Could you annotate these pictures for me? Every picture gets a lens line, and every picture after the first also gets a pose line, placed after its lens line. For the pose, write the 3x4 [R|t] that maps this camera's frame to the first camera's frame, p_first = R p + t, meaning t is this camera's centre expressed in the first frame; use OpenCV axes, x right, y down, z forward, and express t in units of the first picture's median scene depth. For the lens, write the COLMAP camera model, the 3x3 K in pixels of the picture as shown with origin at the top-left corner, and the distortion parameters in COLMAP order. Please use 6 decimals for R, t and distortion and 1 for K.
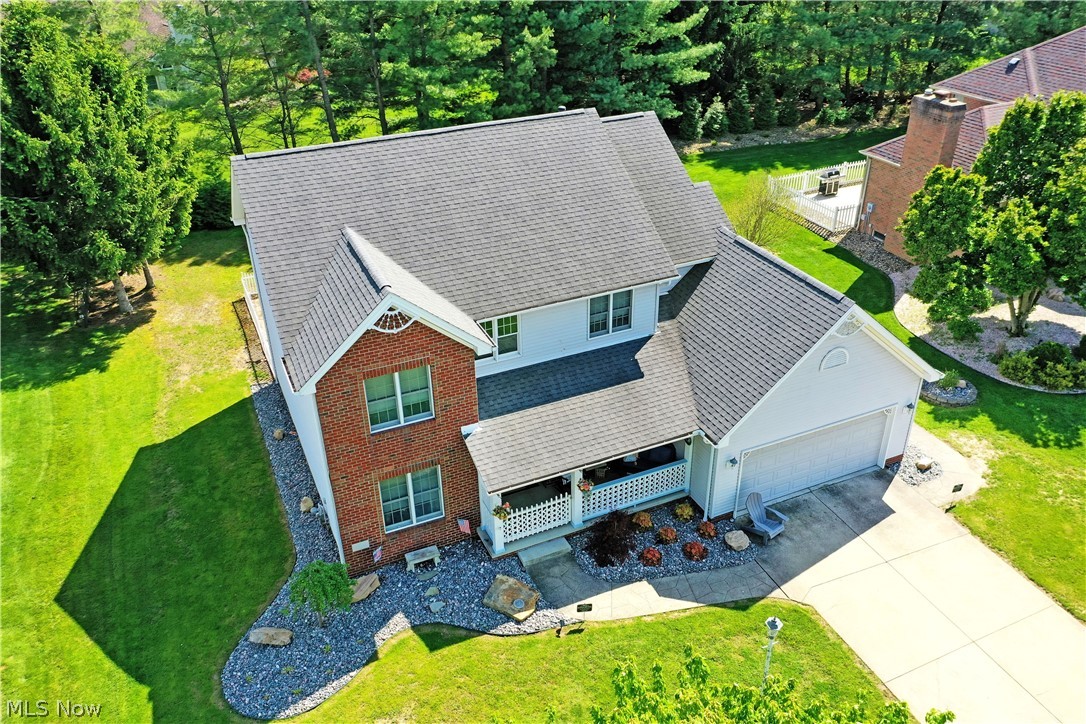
lens RADIAL K [[863.8, 0, 537.9], [0, 863.8, 362.2], [0, 0, 1]] dist [0.020340, 0.006638]
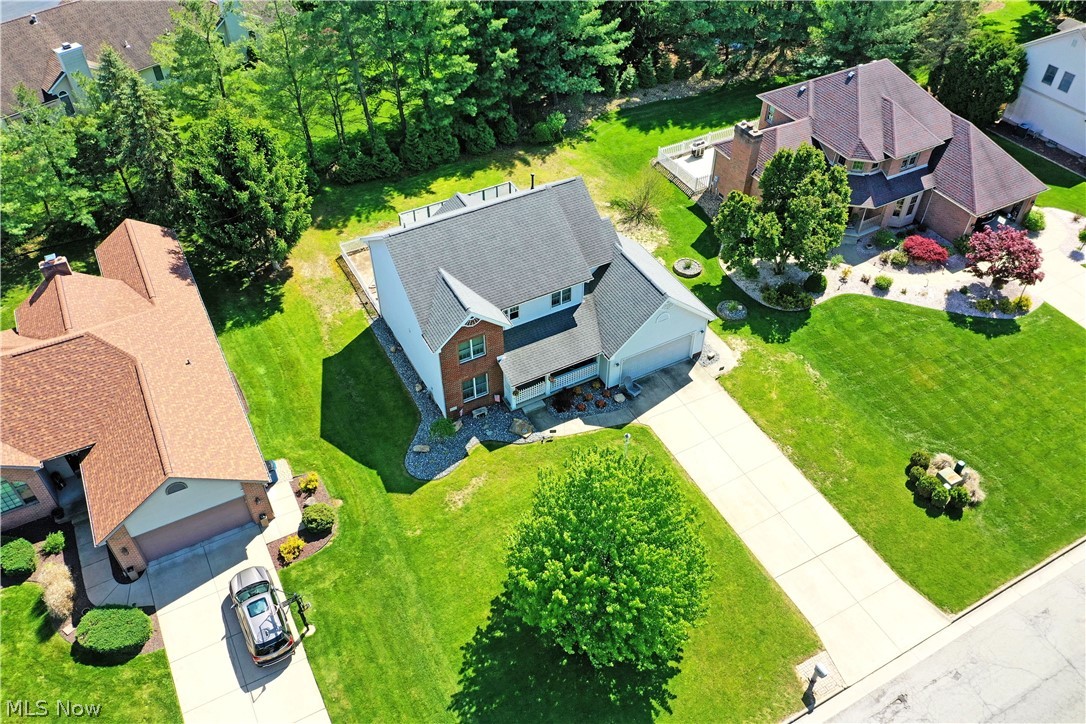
lens RADIAL K [[863.8, 0, 537.9], [0, 863.8, 362.2], [0, 0, 1]] dist [0.020340, 0.006638]
pose [[0.997401, -0.038354, 0.060999, -0.104414], [0.023372, 0.972999, 0.229622, -0.373550], [-0.068159, -0.227600, 0.971366, -1.051894]]
